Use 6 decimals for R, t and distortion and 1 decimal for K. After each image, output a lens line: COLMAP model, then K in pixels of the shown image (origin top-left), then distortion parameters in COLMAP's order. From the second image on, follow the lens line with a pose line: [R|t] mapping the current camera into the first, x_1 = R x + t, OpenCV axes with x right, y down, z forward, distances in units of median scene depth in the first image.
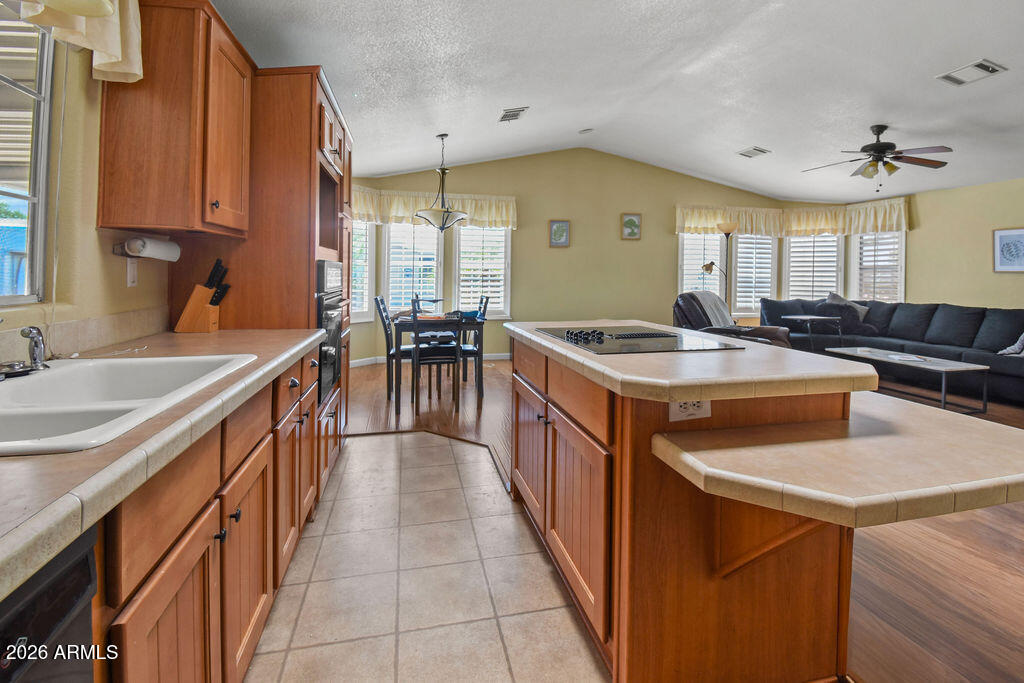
lens RADIAL K [[481.2, 0, 517.6], [0, 481.2, 275.5], [0, 0, 1]] dist [0.019406, -0.026097]
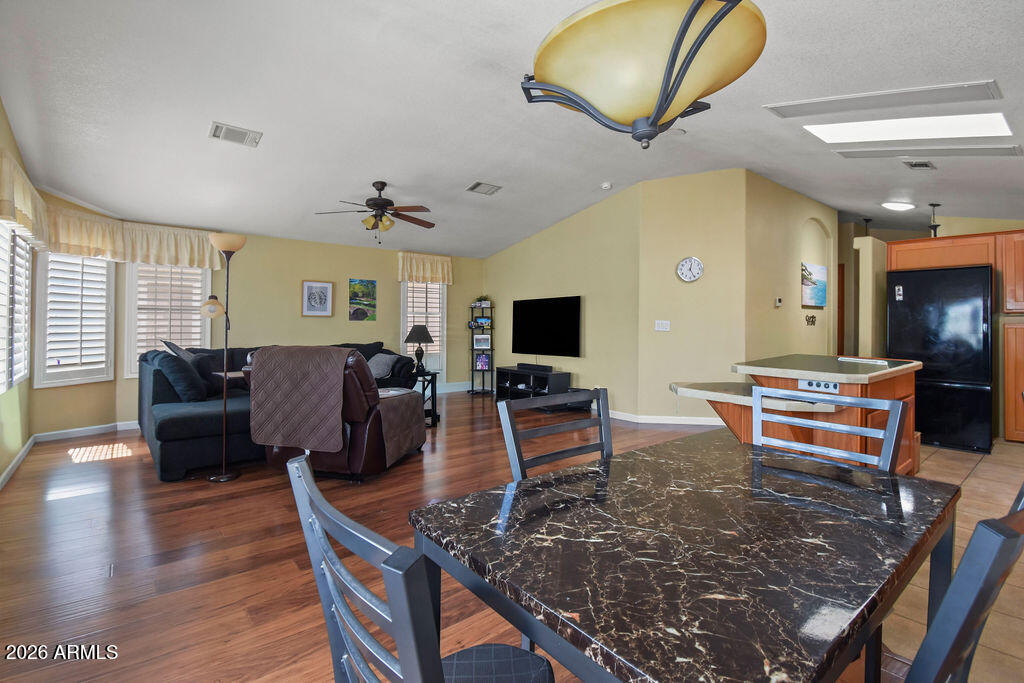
lens RADIAL K [[470.9, 0, 515.7], [0, 470.9, 324.0], [0, 0, 1]] dist [0.020159, -0.027285]
pose [[-0.440330, -0.016042, 0.897693, -0.258630], [-0.012466, 0.999853, 0.011753, -0.006749], [-0.897749, -0.006016, -0.440466, 0.906292]]
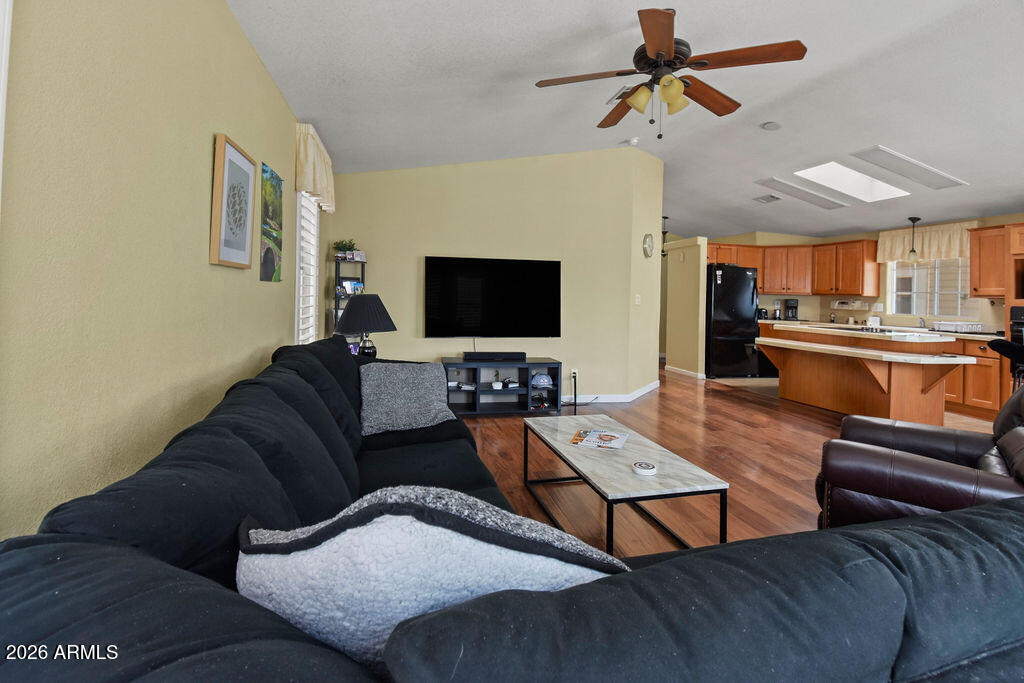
lens RADIAL K [[480.8, 0, 507.7], [0, 480.8, 289.3], [0, 0, 1]] dist [0.000358, -0.017578]
pose [[-0.999067, -0.043161, -0.001199, 0.692715], [-0.043147, 0.999018, -0.010089, 0.004365], [0.001634, -0.010028, -0.999948, 1.168832]]
